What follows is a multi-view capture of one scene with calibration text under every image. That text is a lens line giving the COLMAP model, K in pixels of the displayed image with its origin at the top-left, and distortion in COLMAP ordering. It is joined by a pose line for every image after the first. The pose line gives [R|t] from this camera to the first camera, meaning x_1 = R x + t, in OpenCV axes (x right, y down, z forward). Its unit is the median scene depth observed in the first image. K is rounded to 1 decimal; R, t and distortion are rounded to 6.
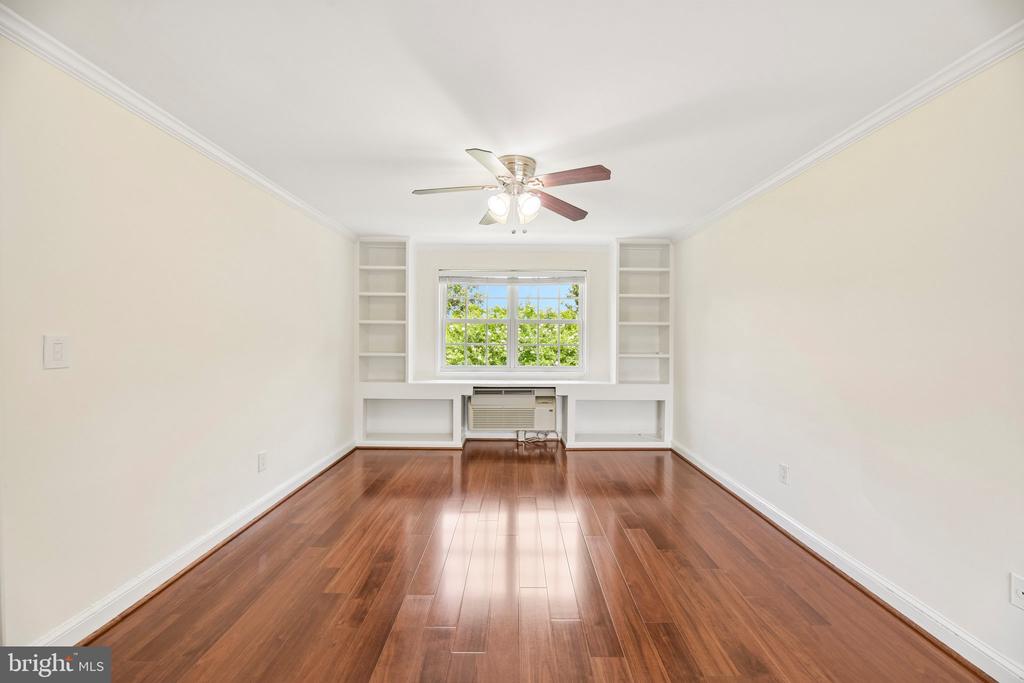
lens RADIAL K [[416.9, 0, 519.9], [0, 416.9, 339.1], [0, 0, 1]] dist [-0.000503, -0.000246]
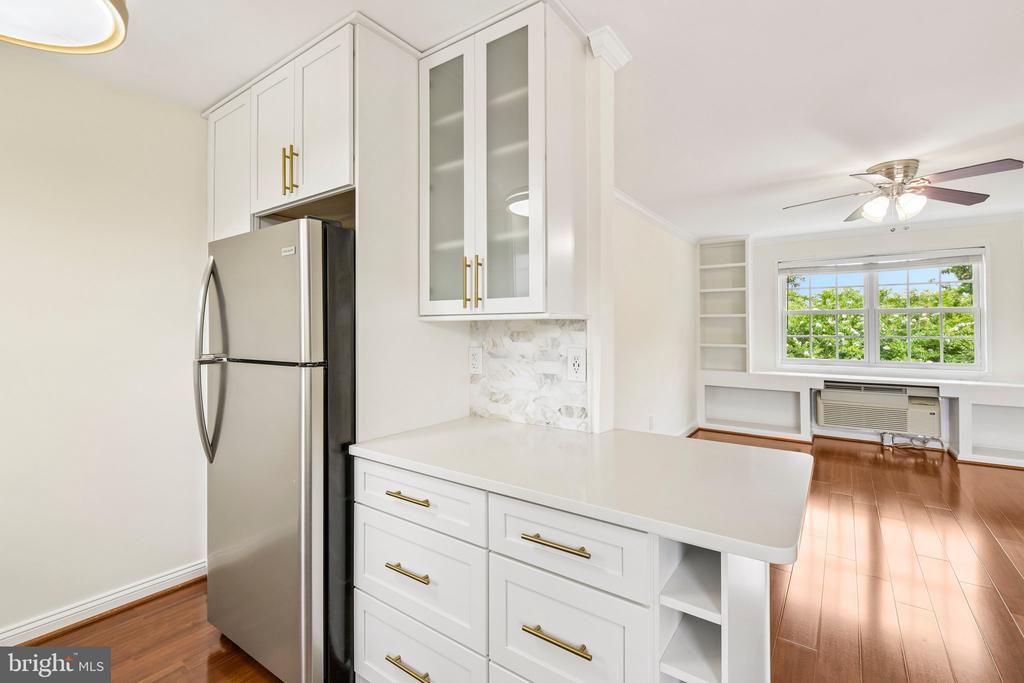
lens RADIAL K [[458.7, 0, 511.5], [0, 458.7, 318.7], [0, 0, 1]] dist [-0.002284, -0.000693]
pose [[0.803943, -0.019254, -0.594395, -0.058057], [0.002468, 0.999575, -0.029040, 0.000322], [0.594702, 0.021880, 0.803649, -0.278550]]
